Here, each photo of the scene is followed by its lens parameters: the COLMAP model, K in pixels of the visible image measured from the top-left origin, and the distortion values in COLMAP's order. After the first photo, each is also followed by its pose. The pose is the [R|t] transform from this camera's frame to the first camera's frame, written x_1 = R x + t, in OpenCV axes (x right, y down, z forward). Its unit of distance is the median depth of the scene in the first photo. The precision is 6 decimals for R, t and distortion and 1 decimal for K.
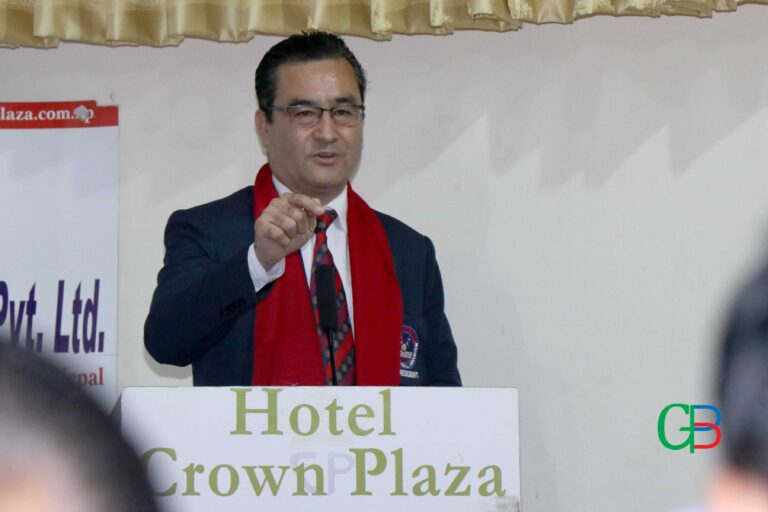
lens RADIAL K [[4856.0, 0, 384.0], [0, 4856.0, 256.0], [0, 0, 1]] dist [1.978750, -0.115745]
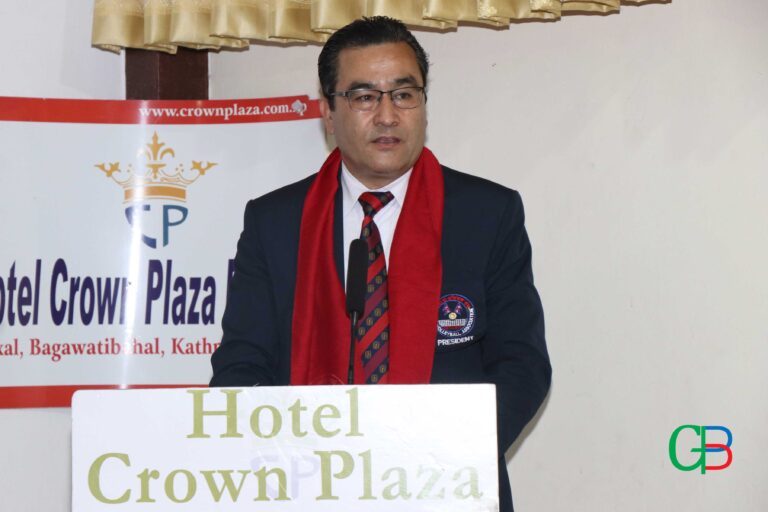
lens RADIAL K [[3083.9, 0, 384.0], [0, 3083.9, 256.0], [0, 0, 1]] dist [0.026021, 4.451551]
pose [[0.974873, -0.021039, -0.221767, 0.139616], [0.024854, 0.999587, 0.014427, -0.006607], [0.221372, -0.019577, 0.974993, 0.419878]]
